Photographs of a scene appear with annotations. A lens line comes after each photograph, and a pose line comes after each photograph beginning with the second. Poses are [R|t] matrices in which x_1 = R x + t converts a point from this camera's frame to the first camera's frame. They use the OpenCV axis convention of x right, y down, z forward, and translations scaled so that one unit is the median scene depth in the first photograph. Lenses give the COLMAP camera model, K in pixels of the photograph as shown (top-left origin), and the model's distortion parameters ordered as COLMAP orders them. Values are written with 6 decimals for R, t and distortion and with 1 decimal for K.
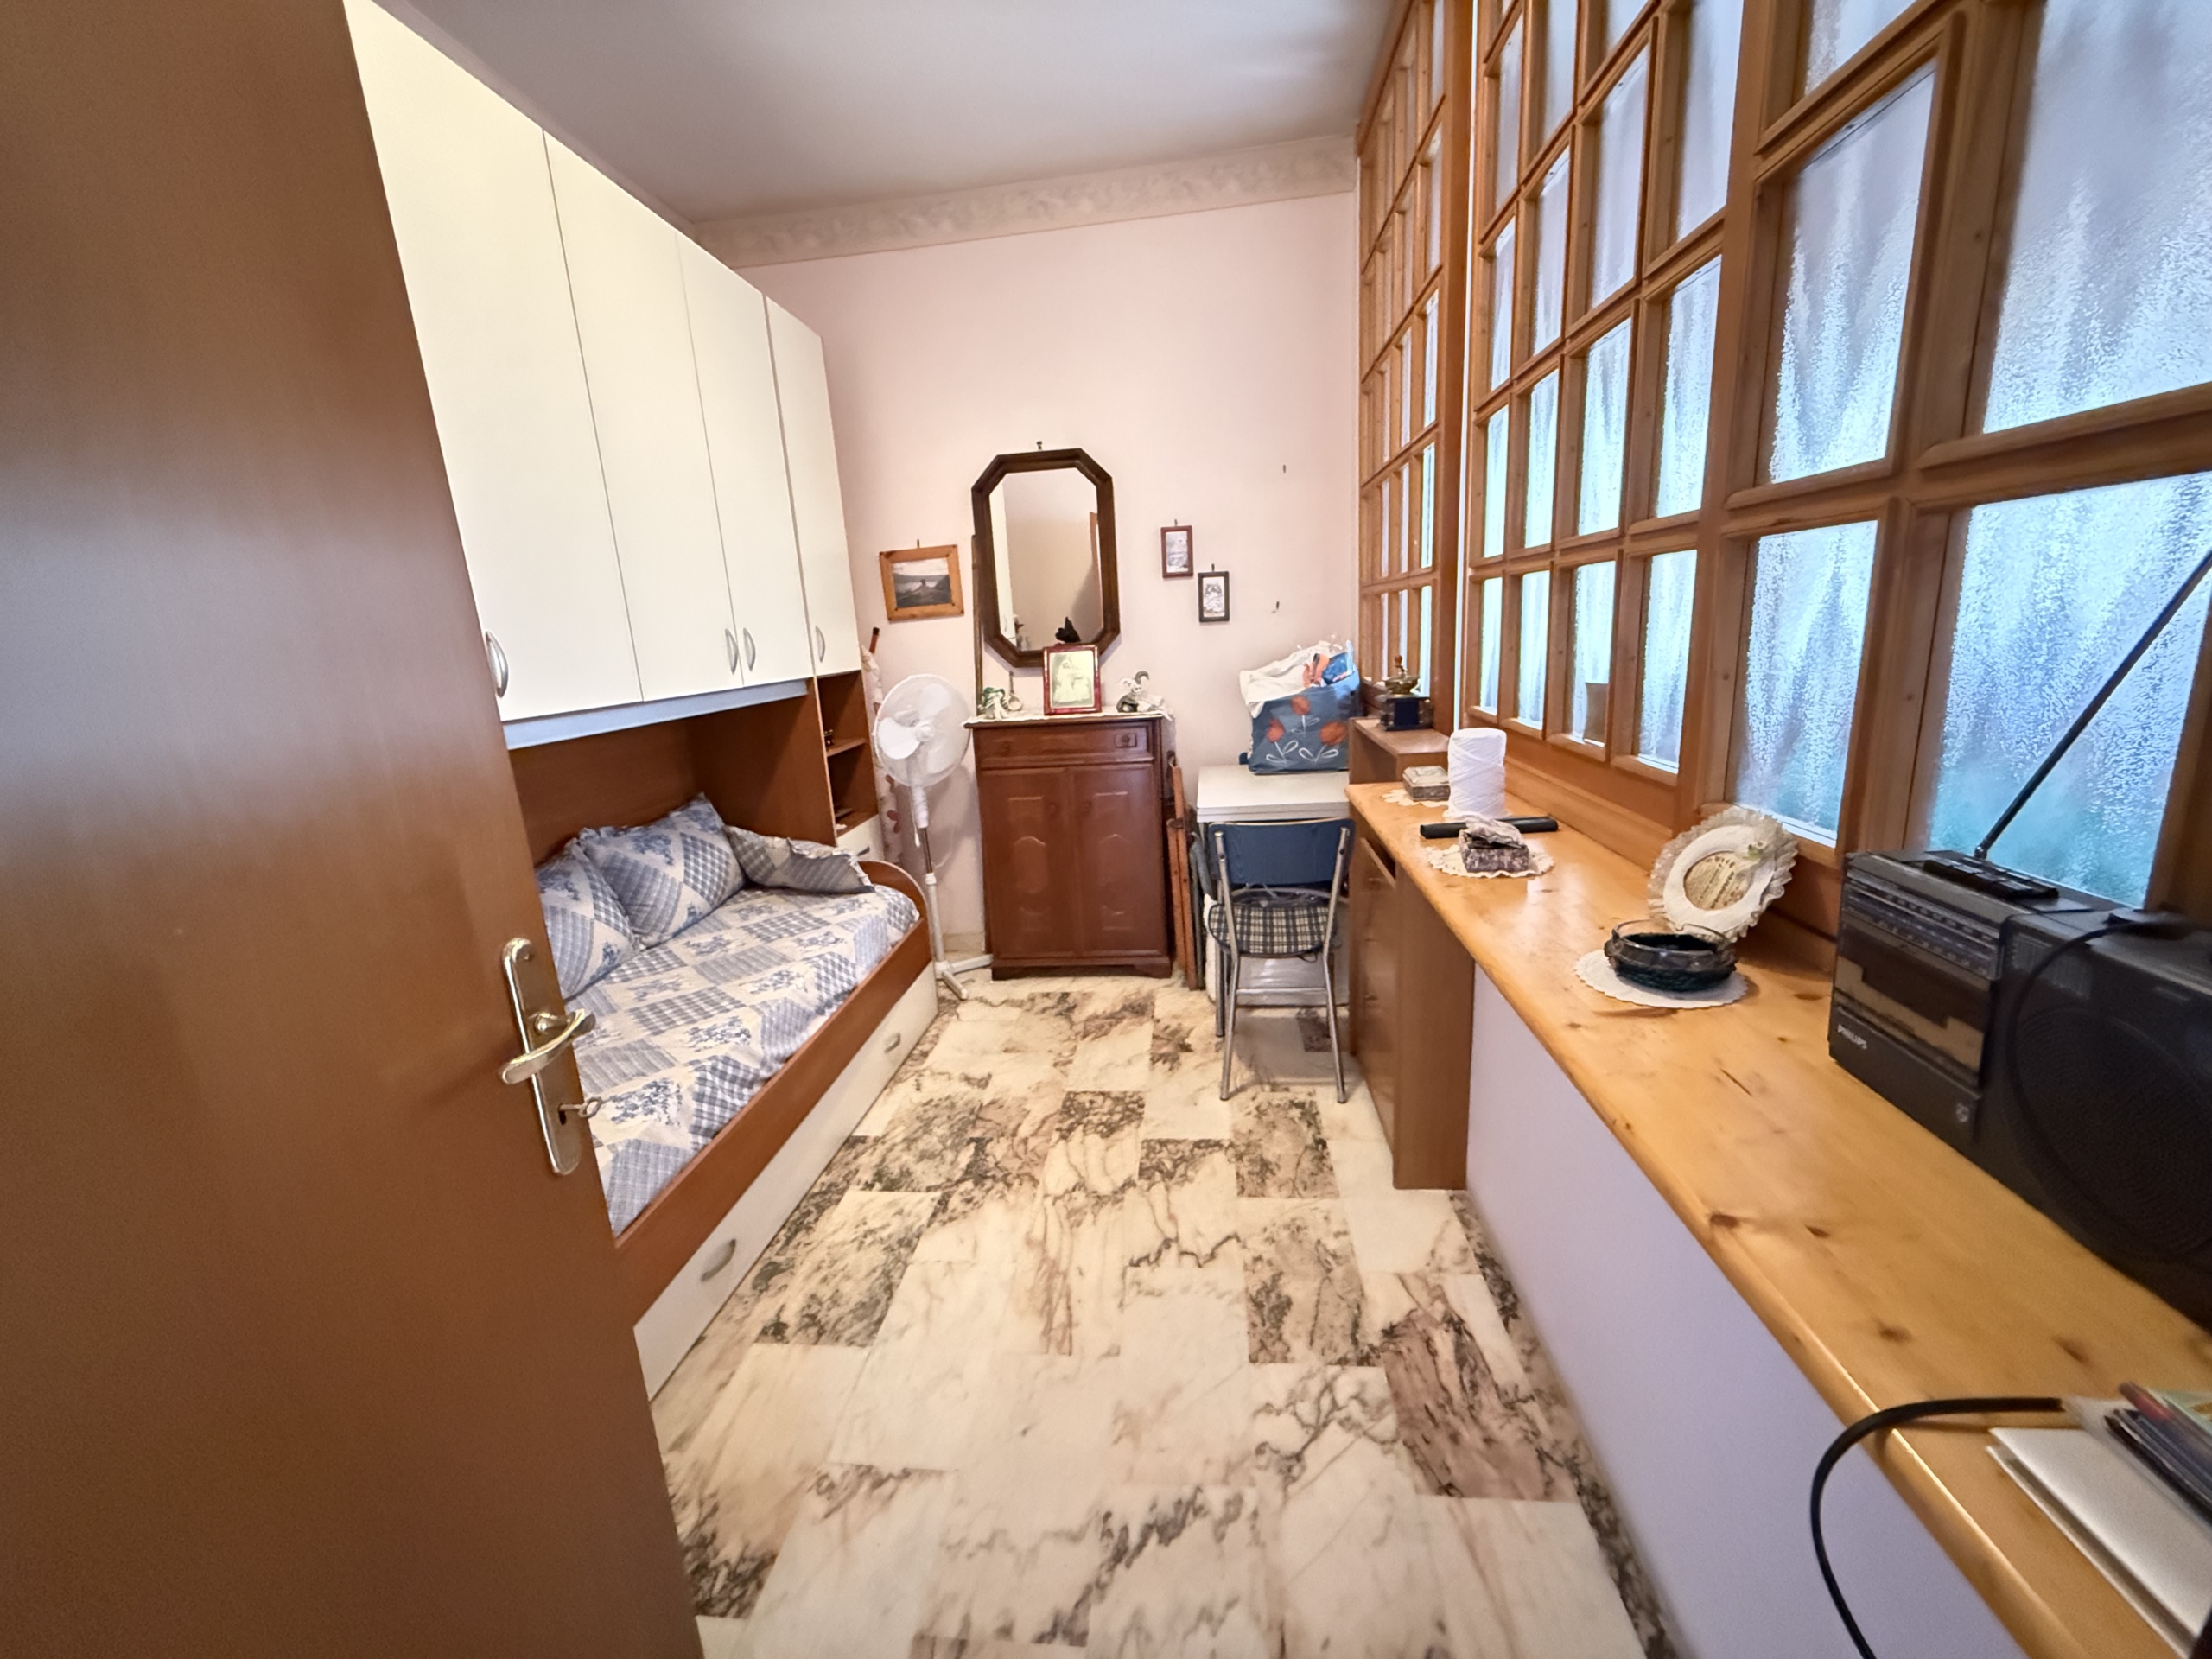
lens RADIAL K [[878.7, 0, 1106.0], [0, 878.7, 829.5], [0, 0, 1]] dist [-0.000221, 0.000529]
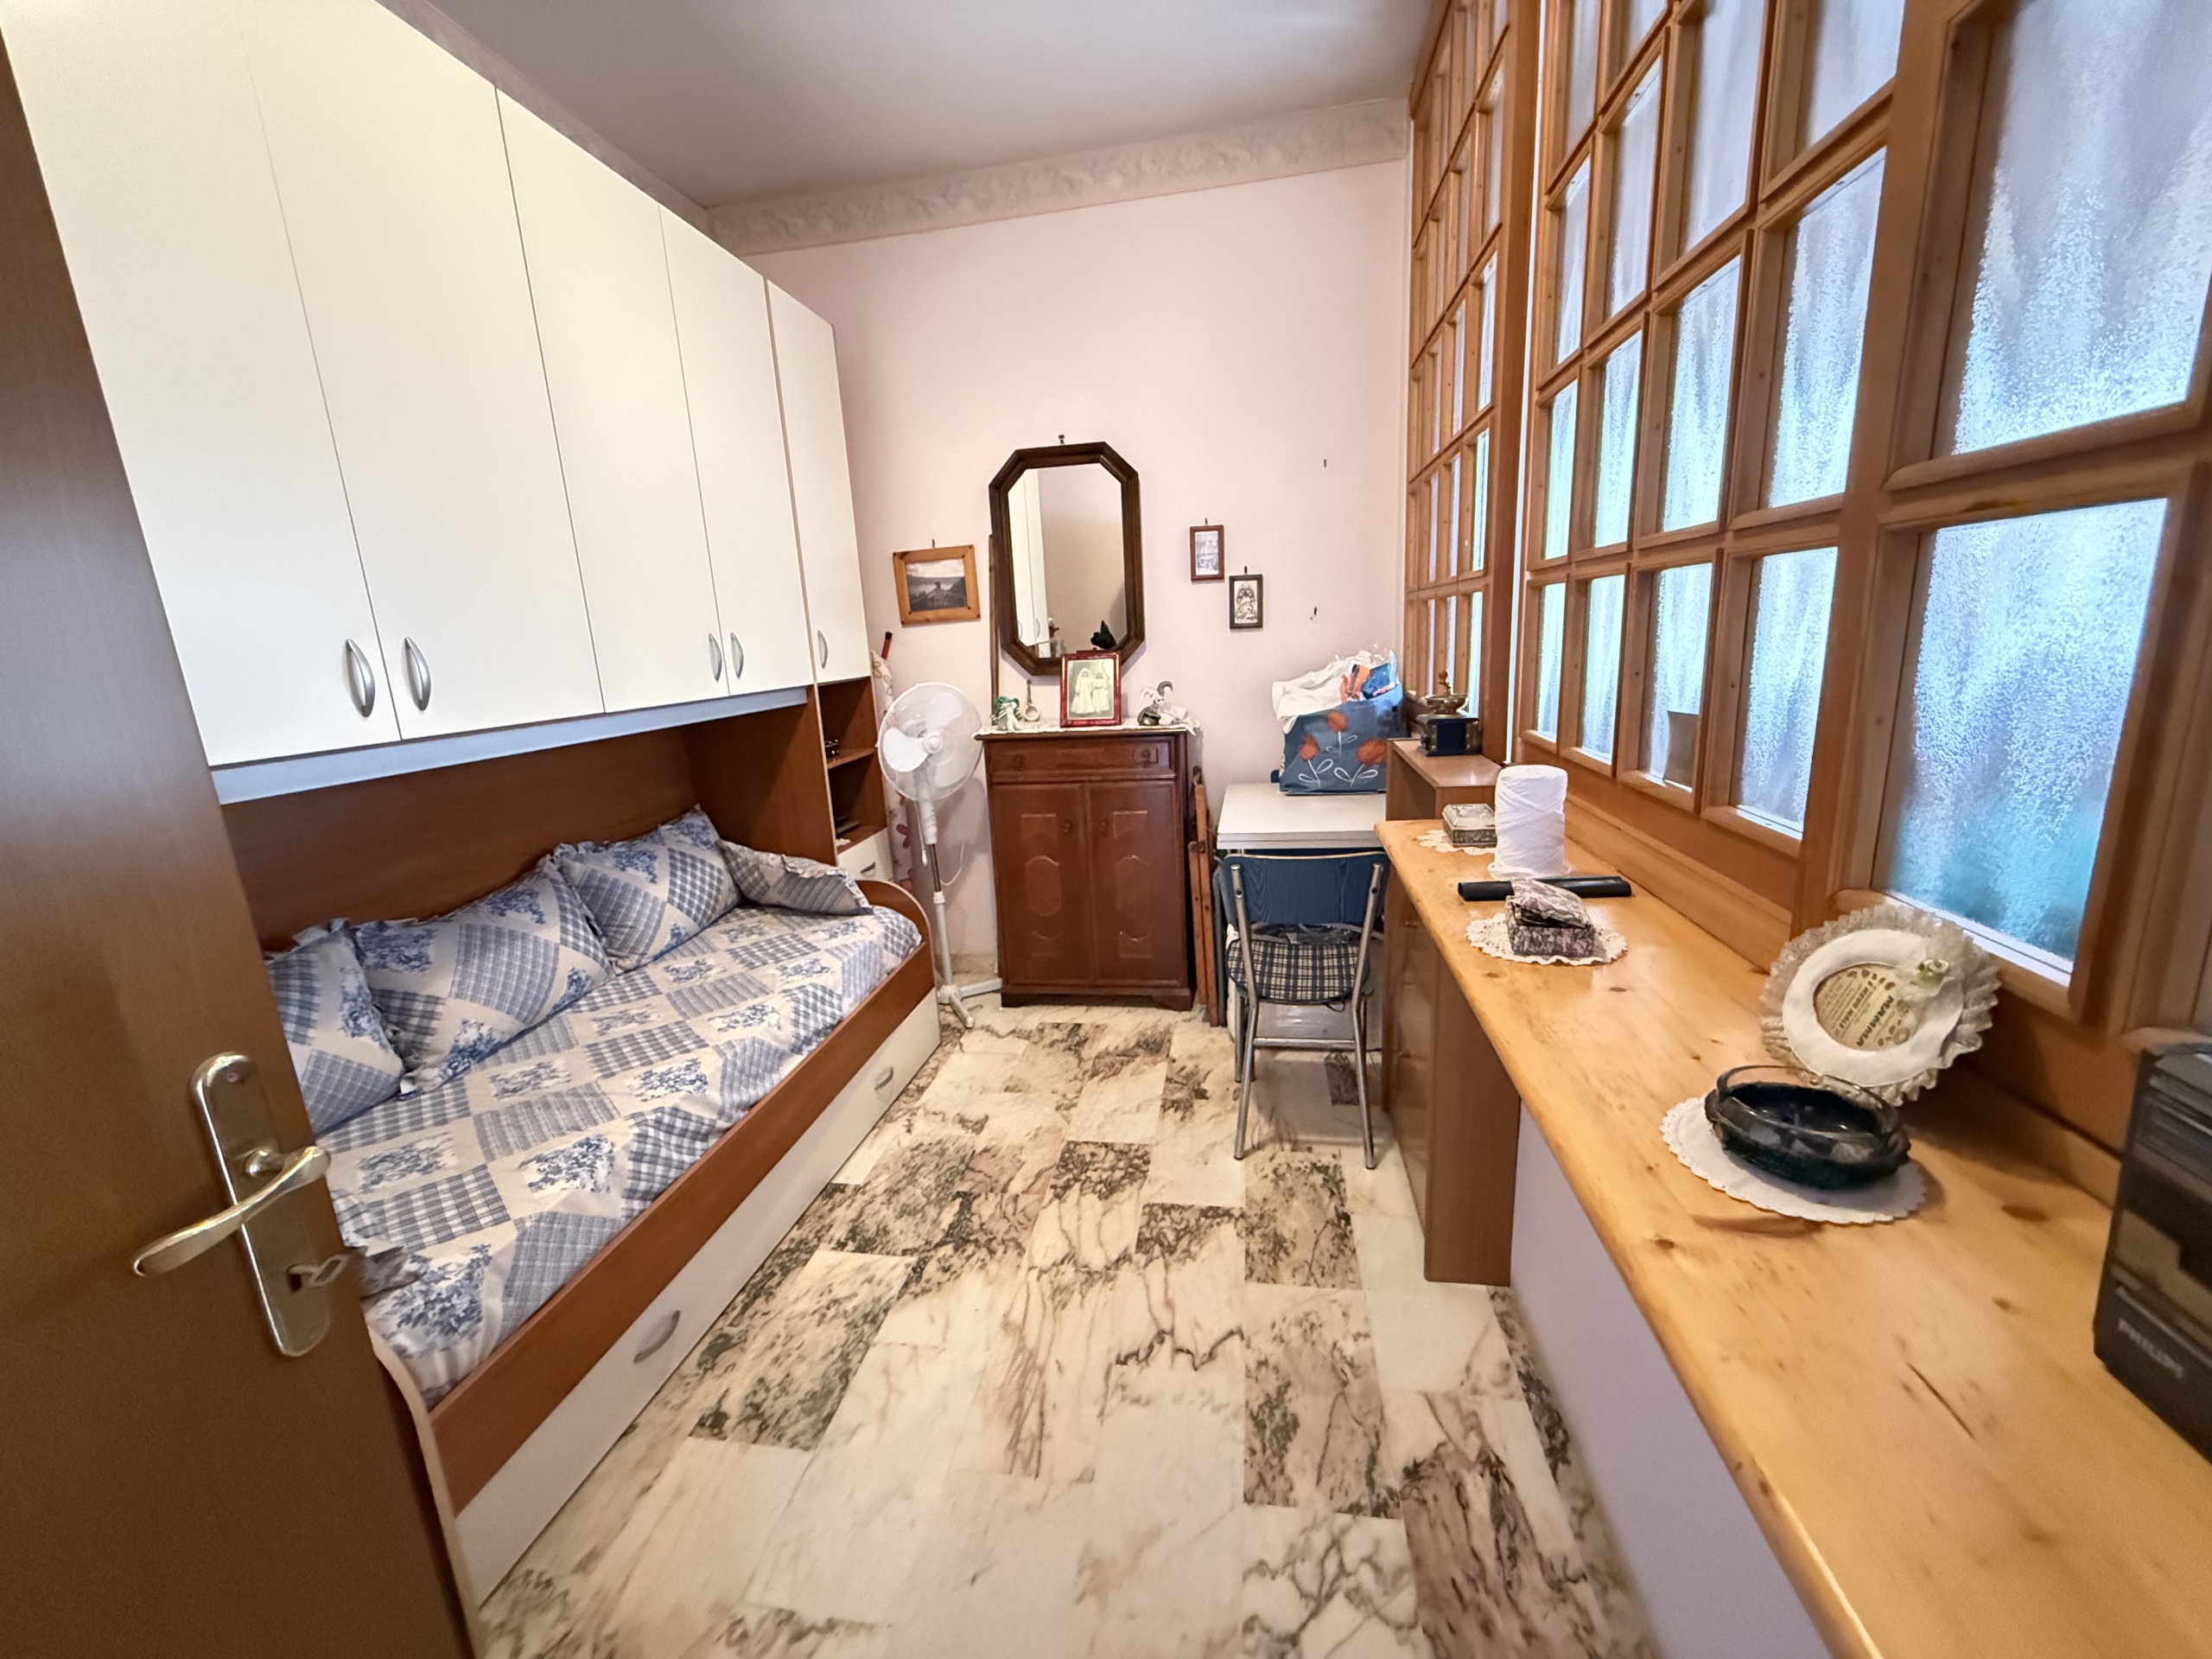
lens RADIAL K [[878.7, 0, 1106.0], [0, 878.7, 829.5], [0, 0, 1]] dist [-0.000221, 0.000529]
pose [[0.998364, 0.020184, -0.053498, 0.048182], [-0.020332, 0.999791, -0.002236, -0.031550], [0.053442, 0.003320, 0.998565, 0.108727]]
